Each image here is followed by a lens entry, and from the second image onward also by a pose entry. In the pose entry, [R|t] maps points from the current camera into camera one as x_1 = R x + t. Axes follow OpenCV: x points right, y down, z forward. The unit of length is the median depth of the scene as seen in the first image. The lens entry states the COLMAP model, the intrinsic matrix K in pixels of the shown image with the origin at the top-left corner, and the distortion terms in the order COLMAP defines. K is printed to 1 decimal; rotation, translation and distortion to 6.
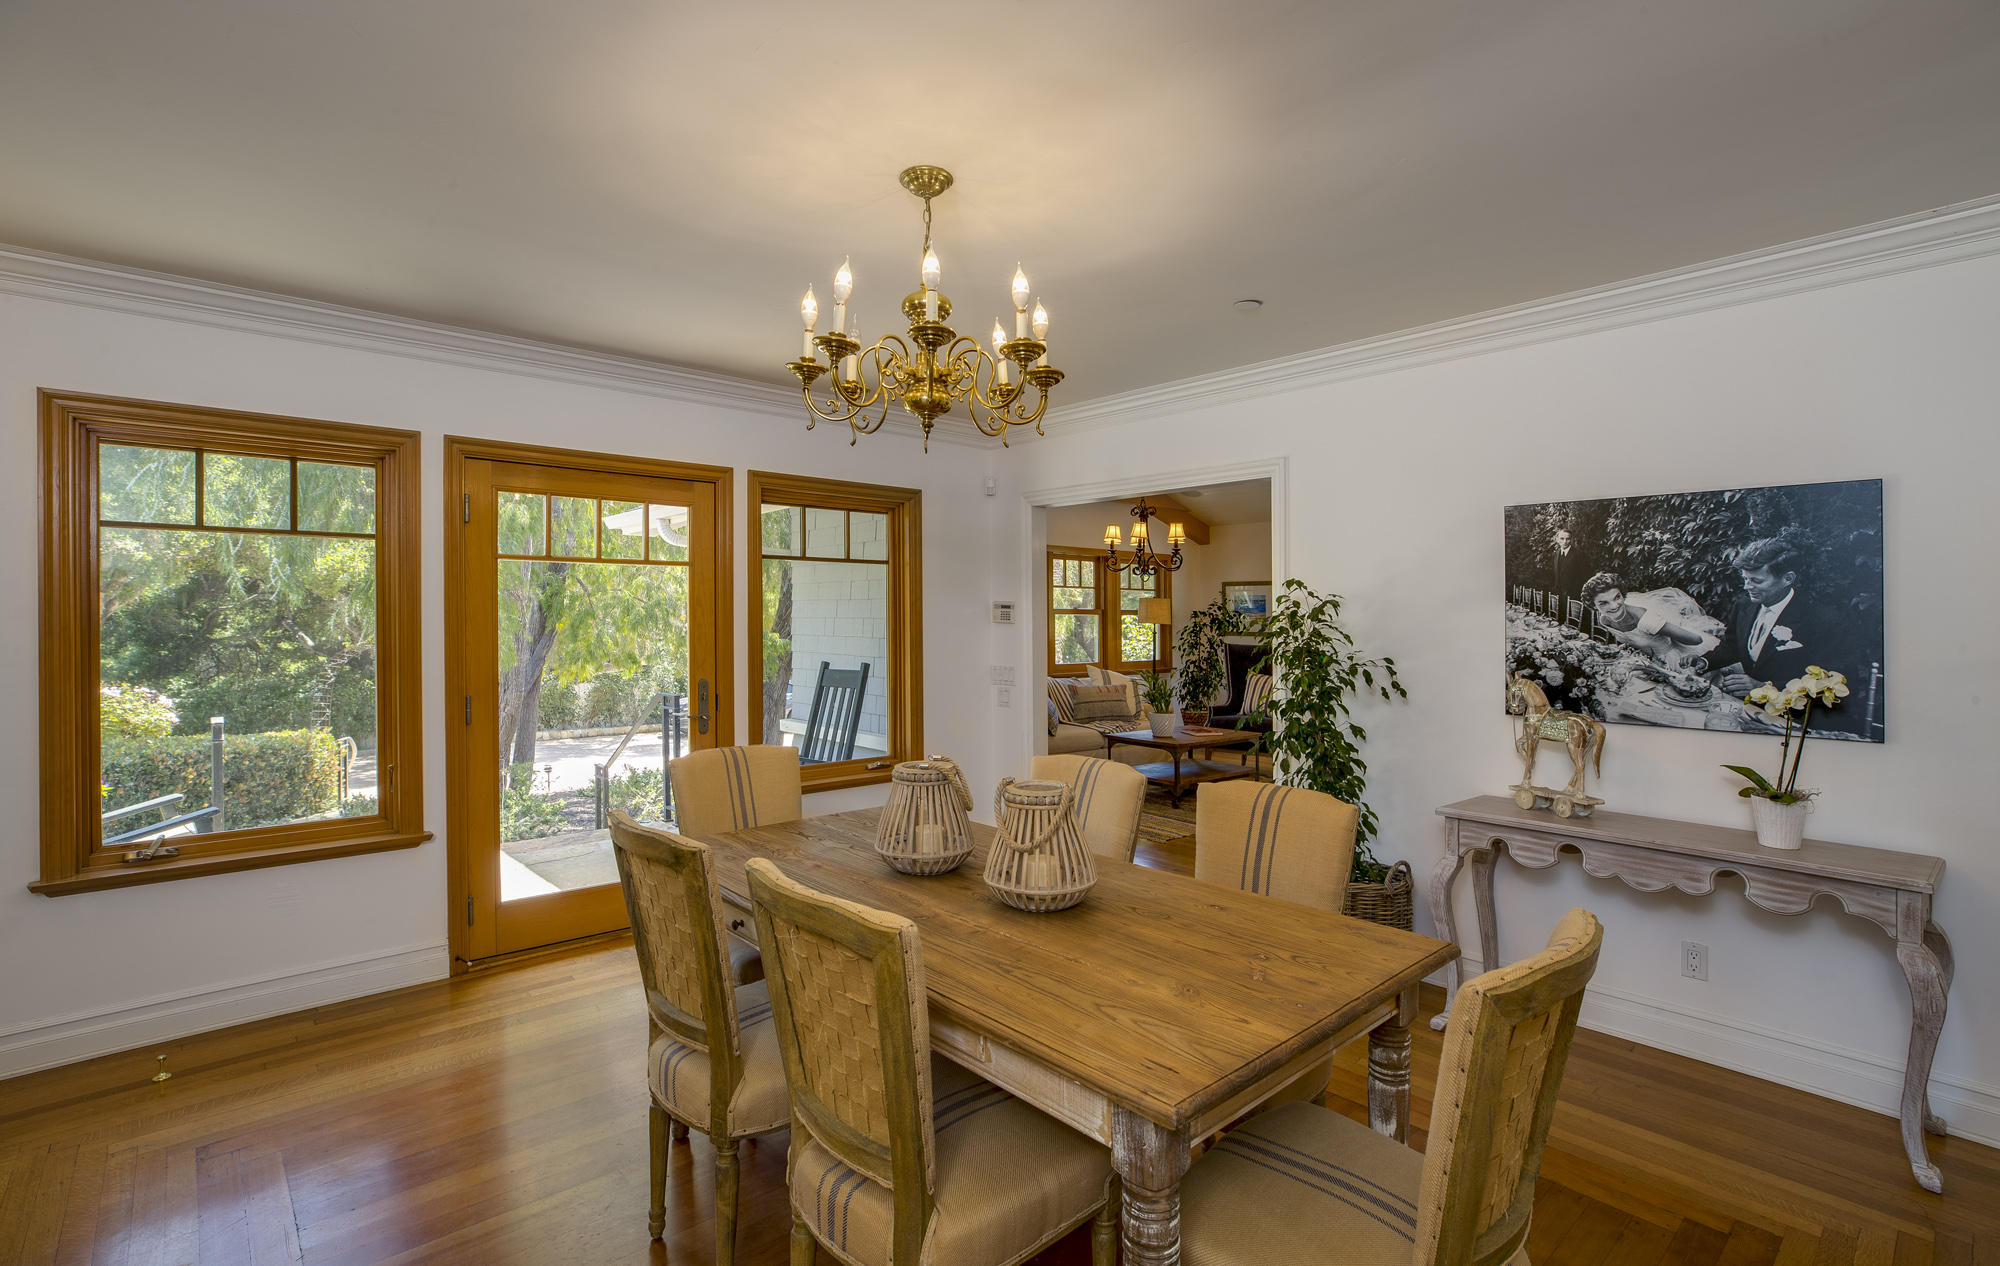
lens RADIAL K [[899.7, 0, 982.7], [0, 899.7, 625.1], [0, 0, 1]] dist [0.001366, 0.000006]
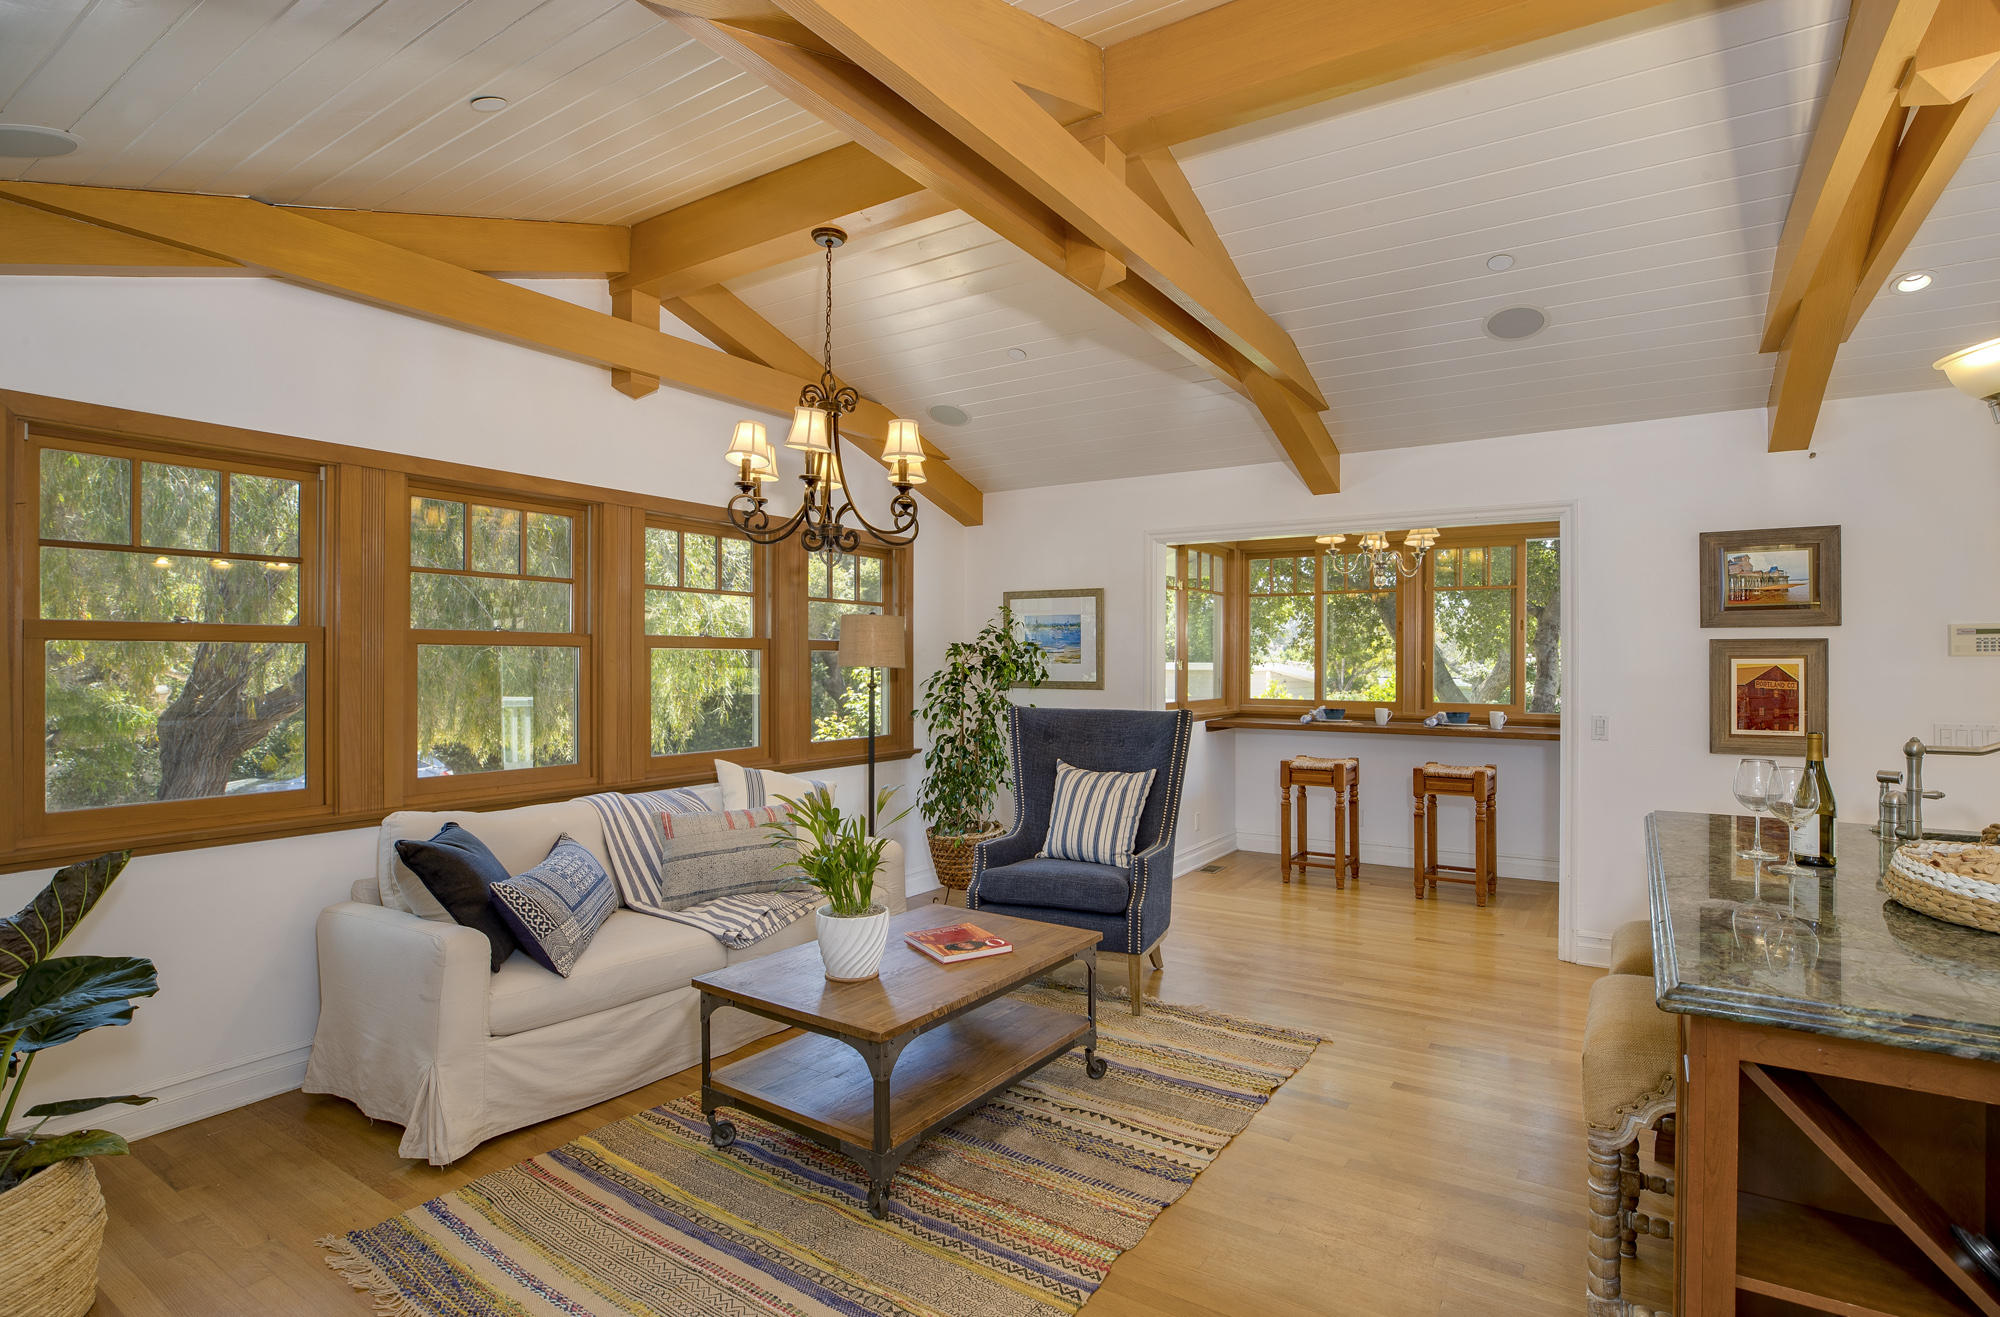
lens RADIAL K [[967.1, 0, 1000.2], [0, 967.1, 663.8], [0, 0, 1]] dist [-0.000218, -0.000002]
pose [[0.965090, 0.007269, 0.261819, 0.114755], [-0.007017, 0.999974, -0.001899, -0.002226], [-0.261826, -0.000004, 0.965115, 0.451144]]
